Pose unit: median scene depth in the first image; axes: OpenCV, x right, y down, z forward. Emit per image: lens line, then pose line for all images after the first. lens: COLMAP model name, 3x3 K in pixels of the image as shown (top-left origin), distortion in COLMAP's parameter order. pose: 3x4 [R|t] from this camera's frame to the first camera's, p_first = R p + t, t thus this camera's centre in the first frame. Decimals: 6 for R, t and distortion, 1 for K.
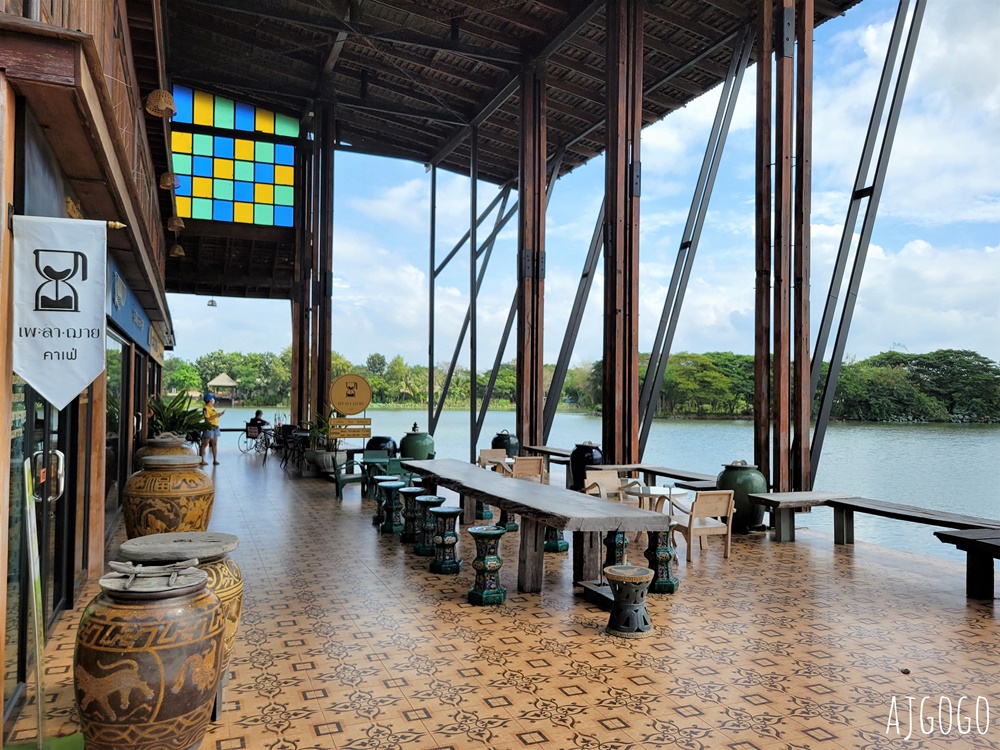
lens RADIAL K [[776.0, 0, 500.0], [0, 776.0, 375.0], [0, 0, 1]] dist [0.034249, -0.007975]
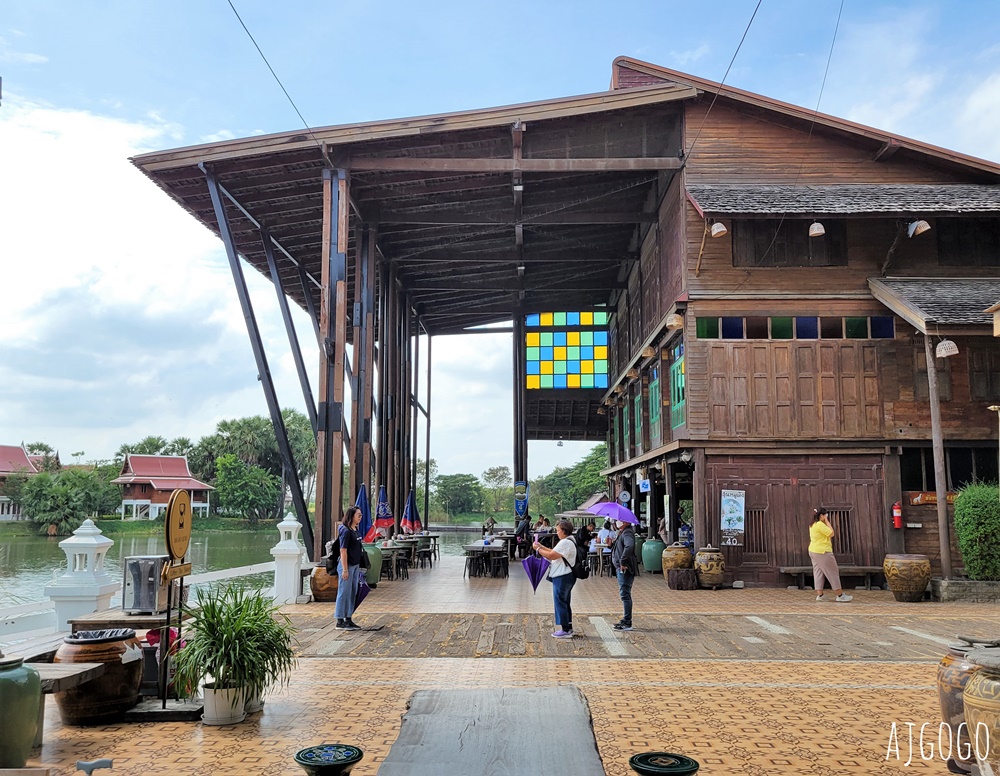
lens RADIAL K [[841.0, 0, 500.0], [0, 841.0, 388.0], [0, 0, 1]] dist [0.007068, 0.004076]
pose [[0.908988, -0.065554, -0.411636, 0.180071], [0.014161, 0.991842, -0.126682, -0.003603], [0.416582, 0.109324, 0.902501, -0.440341]]
